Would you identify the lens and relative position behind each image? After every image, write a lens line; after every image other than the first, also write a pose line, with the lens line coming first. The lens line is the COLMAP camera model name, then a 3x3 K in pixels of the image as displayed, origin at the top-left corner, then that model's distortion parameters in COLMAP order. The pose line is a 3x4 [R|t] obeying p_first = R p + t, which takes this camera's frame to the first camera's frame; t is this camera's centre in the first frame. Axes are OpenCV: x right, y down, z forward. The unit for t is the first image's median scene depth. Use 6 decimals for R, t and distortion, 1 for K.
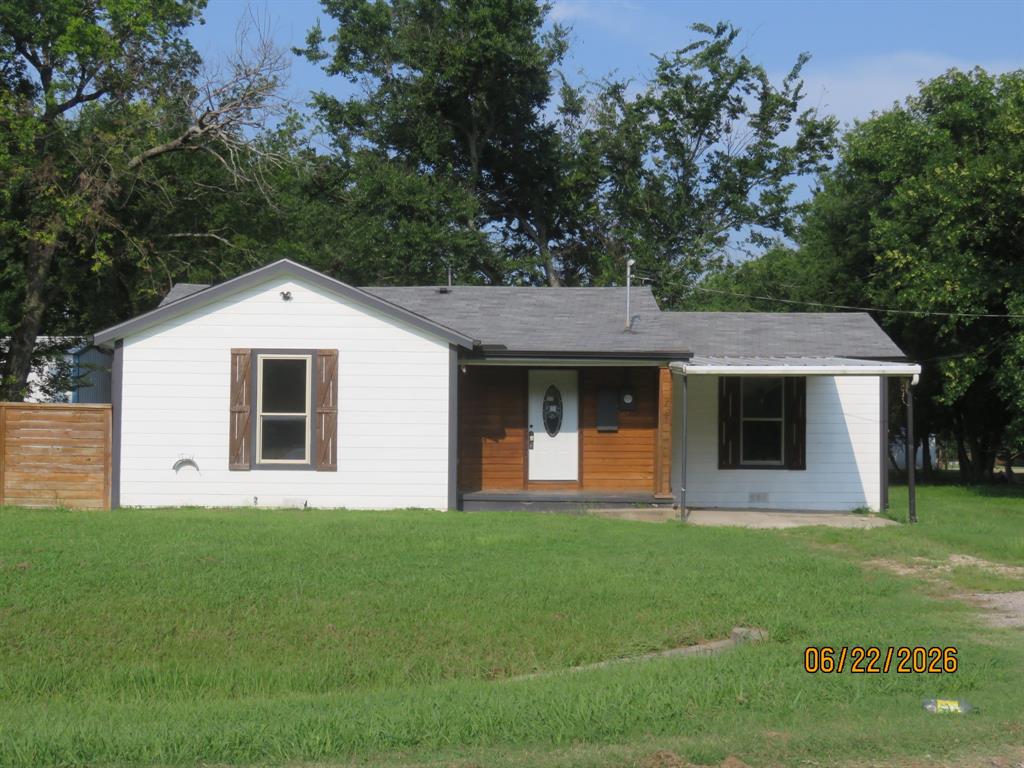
lens RADIAL K [[1408.7, 0, 510.0], [0, 1408.7, 368.7], [0, 0, 1]] dist [0.023063, -0.308927]
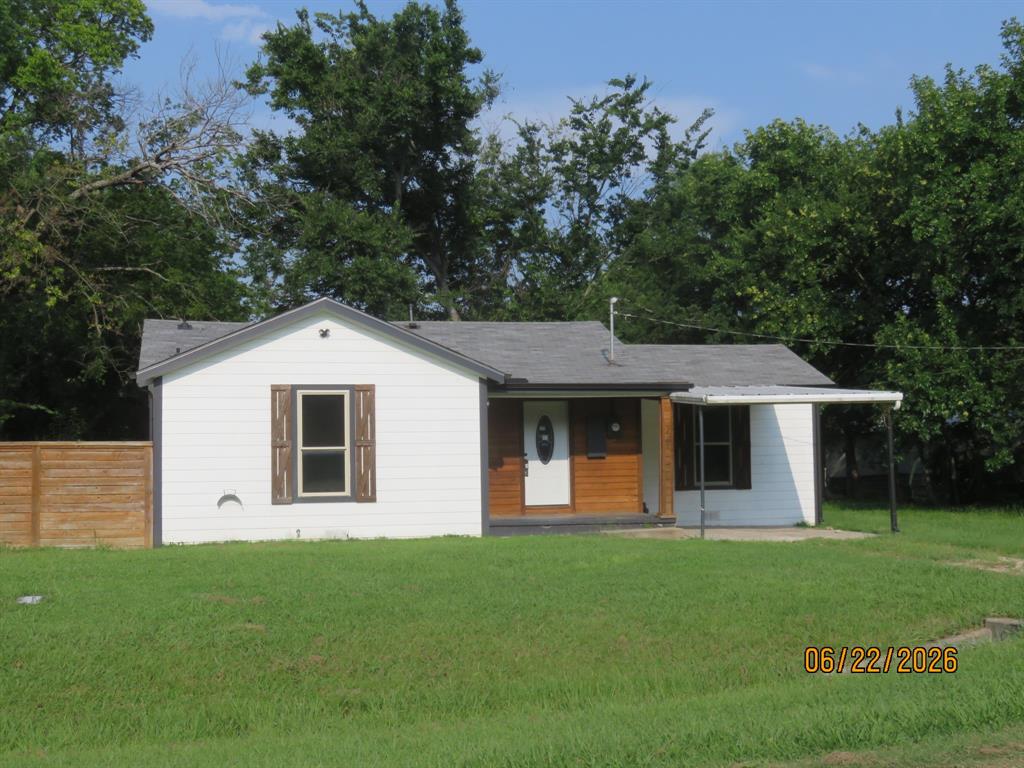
lens RADIAL K [[1417.2, 0, 512.0], [0, 1417.2, 384.0], [0, 0, 1]] dist [-0.008012, -0.381713]
pose [[0.972698, -0.010939, 0.231815, -0.242252], [0.012784, 0.999897, -0.006458, -0.005401], [-0.231721, 0.009245, 0.972738, -0.032117]]
